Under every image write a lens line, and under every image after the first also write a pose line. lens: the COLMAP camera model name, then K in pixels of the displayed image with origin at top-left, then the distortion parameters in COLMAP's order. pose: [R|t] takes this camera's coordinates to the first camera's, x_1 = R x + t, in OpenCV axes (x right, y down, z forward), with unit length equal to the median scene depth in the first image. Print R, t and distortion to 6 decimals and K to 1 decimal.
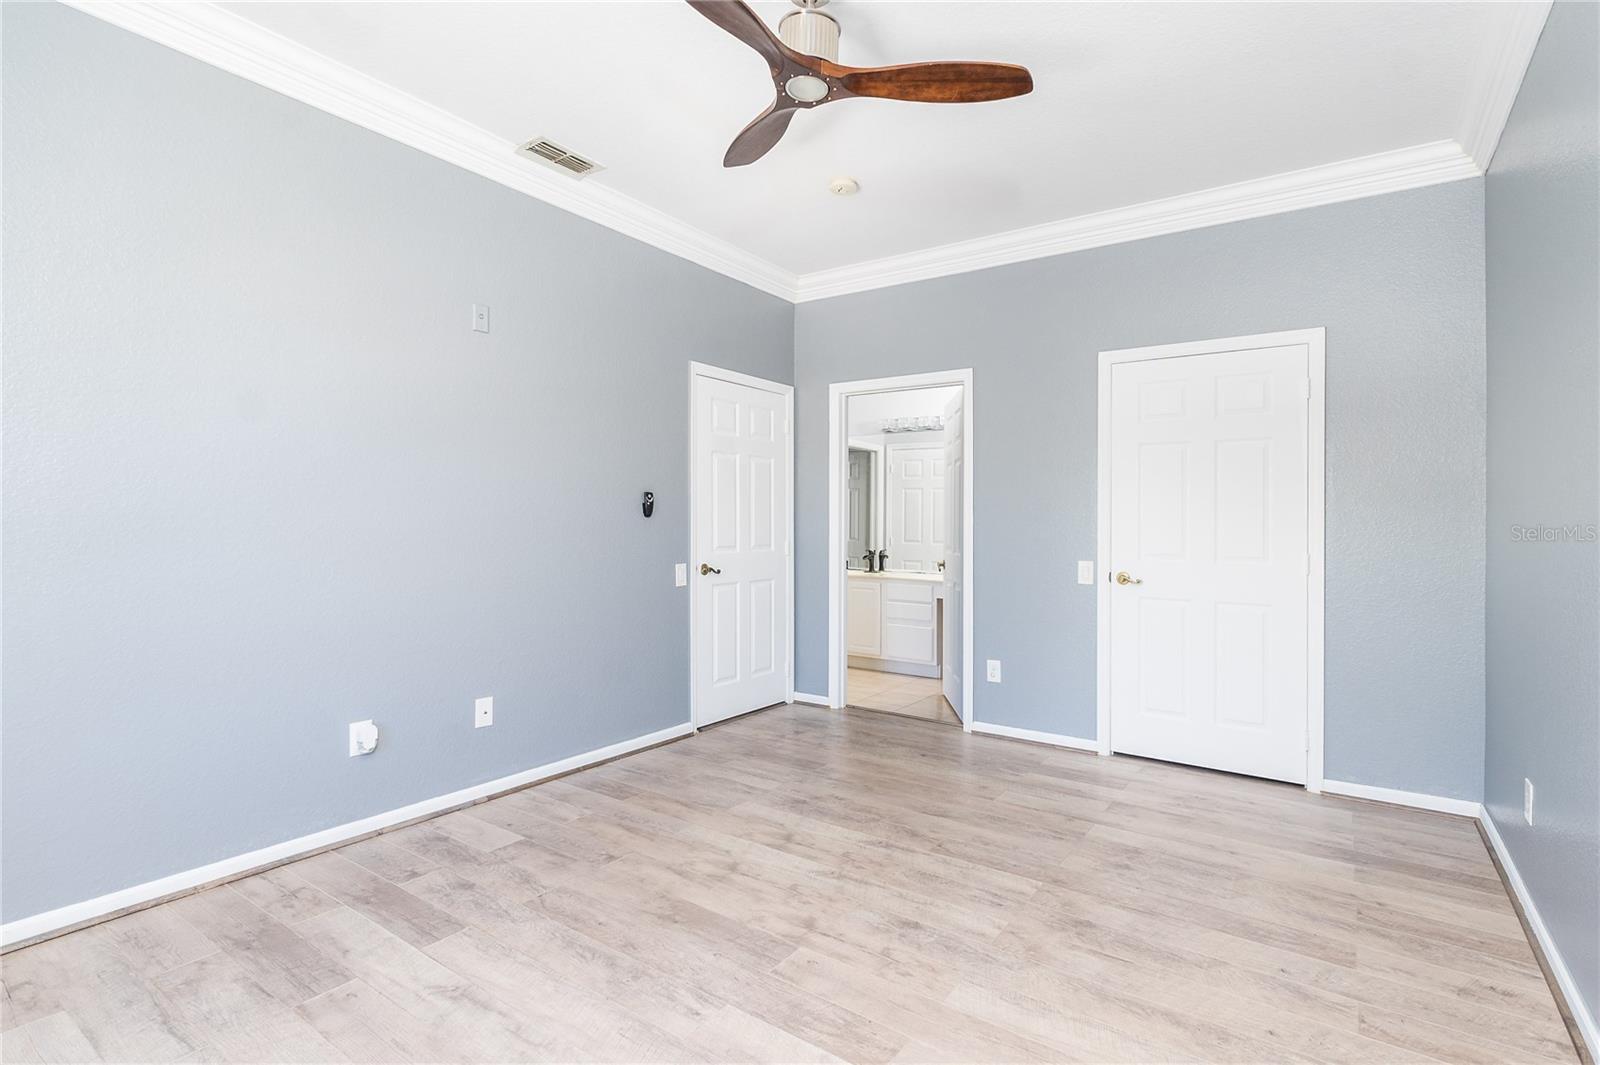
lens RADIAL K [[770.9, 0, 799.2], [0, 770.9, 527.3], [0, 0, 1]] dist [0.001389, -0.000148]
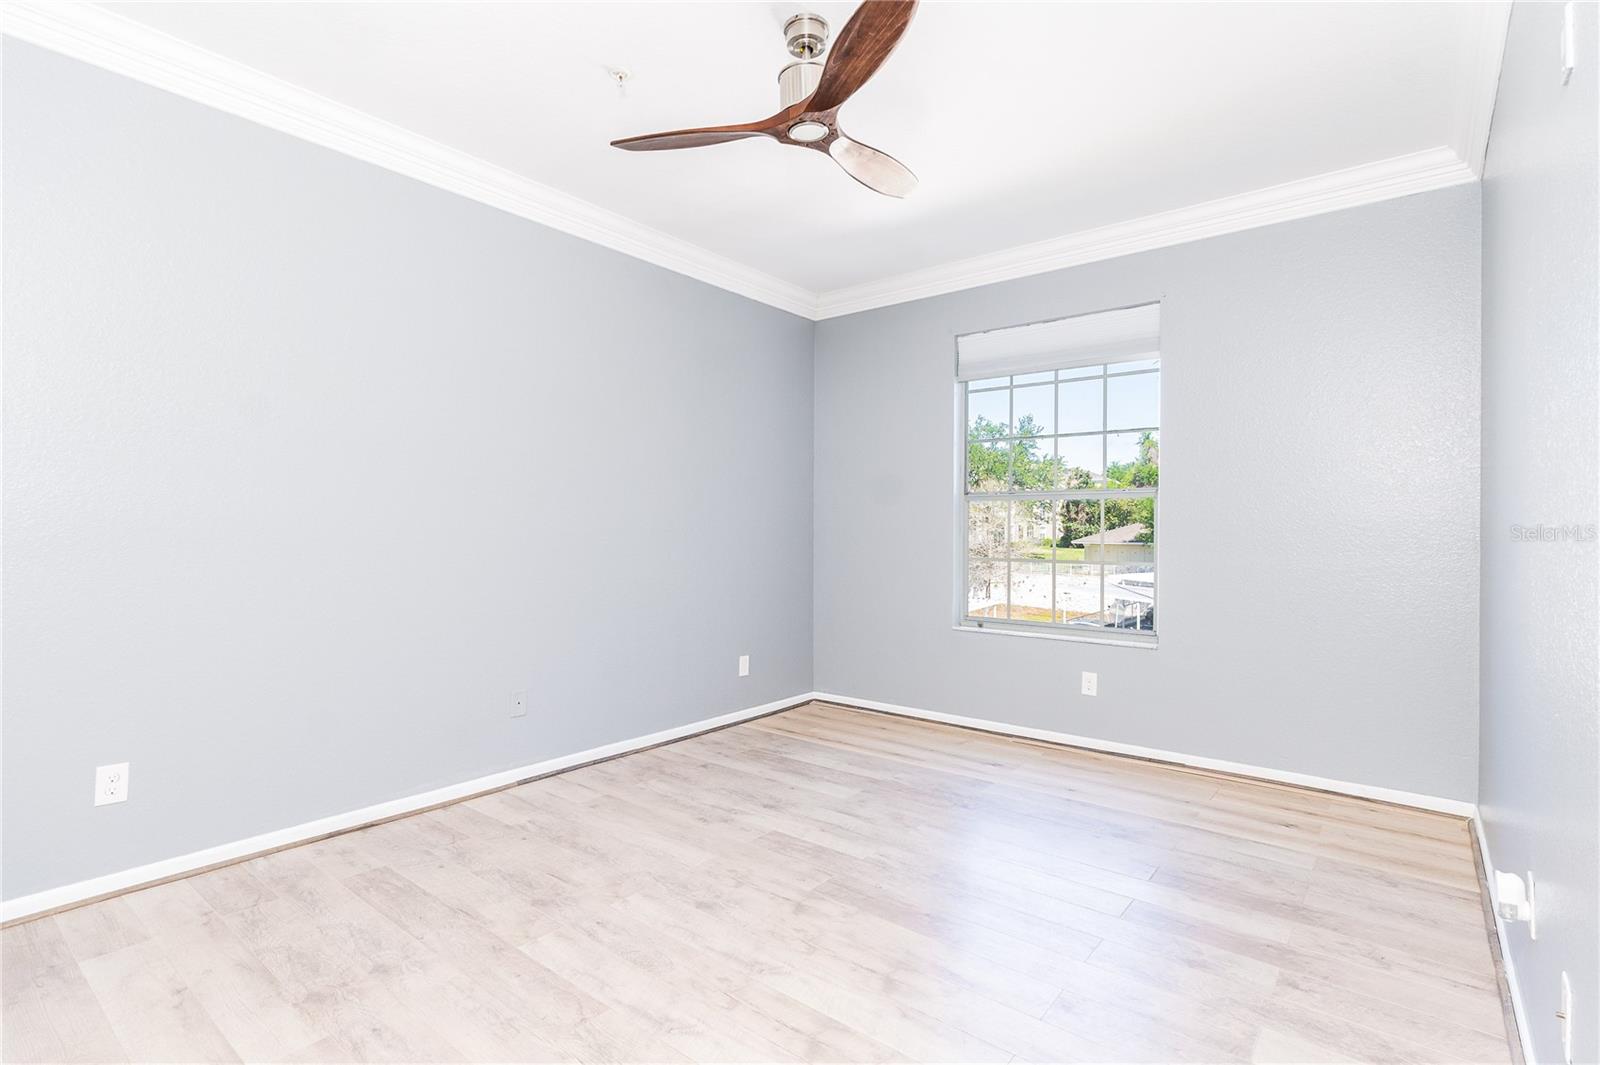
lens RADIAL K [[770.9, 0, 799.2], [0, 770.9, 527.3], [0, 0, 1]] dist [0.001389, -0.000148]
pose [[-0.998005, -0.017737, 0.060600, -0.038577], [-0.017543, 0.999839, 0.003738, -0.012487], [-0.060657, 0.002667, -0.998155, 1.922022]]
